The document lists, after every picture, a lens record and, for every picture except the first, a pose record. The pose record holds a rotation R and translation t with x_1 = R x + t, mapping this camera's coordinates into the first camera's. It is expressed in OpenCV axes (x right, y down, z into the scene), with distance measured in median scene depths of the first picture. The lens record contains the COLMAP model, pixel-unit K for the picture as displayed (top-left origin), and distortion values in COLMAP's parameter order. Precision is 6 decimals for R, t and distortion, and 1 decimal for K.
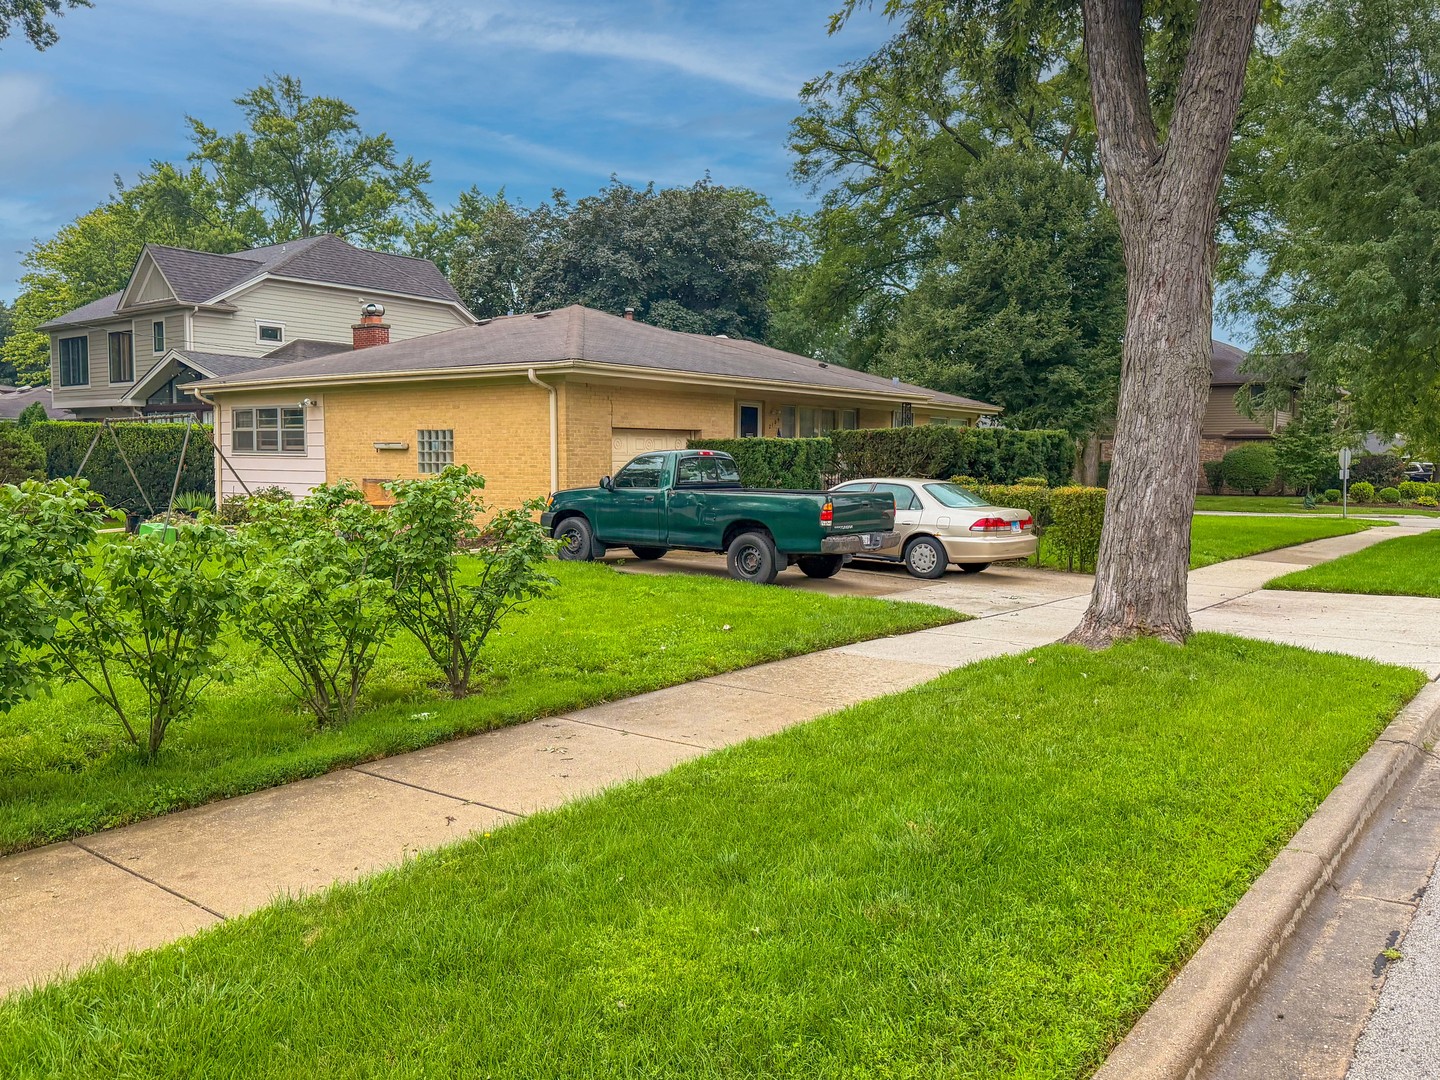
lens RADIAL K [[1117.0, 0, 726.6], [0, 1117.0, 552.2], [0, 0, 1]] dist [0.017167, -0.034624]
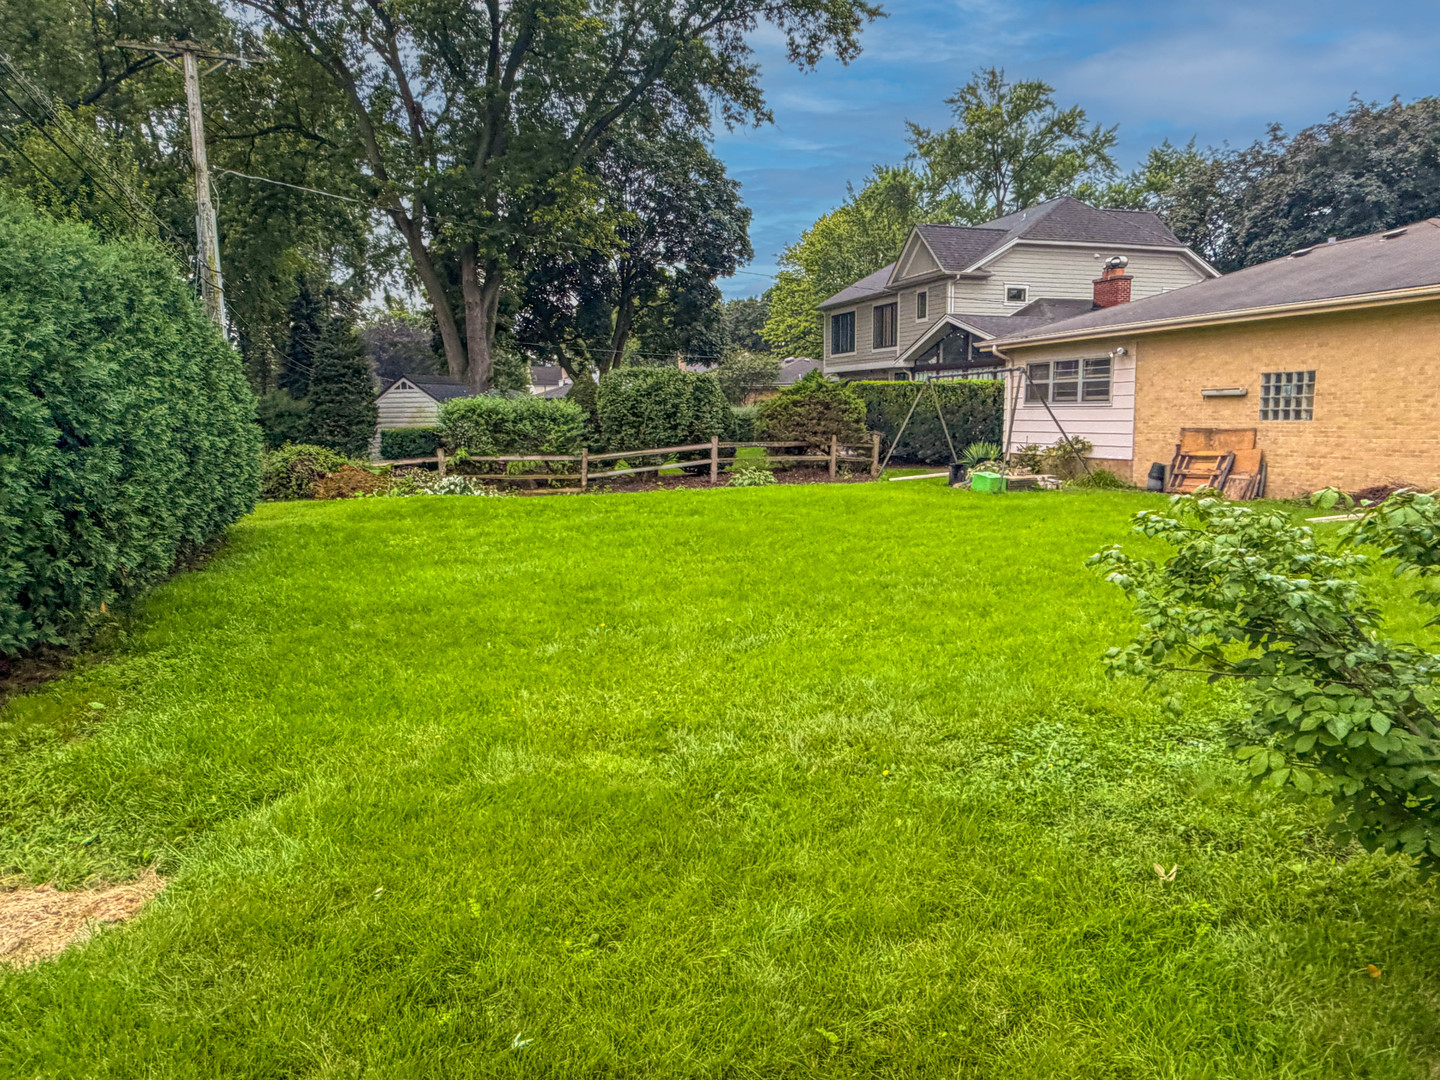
lens RADIAL K [[957.2, 0, 726.3], [0, 957.2, 541.4], [0, 0, 1]] dist [-0.002778, 0.010544]
pose [[0.835957, 0.053311, -0.546199, -0.121729], [-0.023876, 0.997861, 0.060853, -0.005422], [0.548275, -0.037829, 0.835442, 0.057115]]
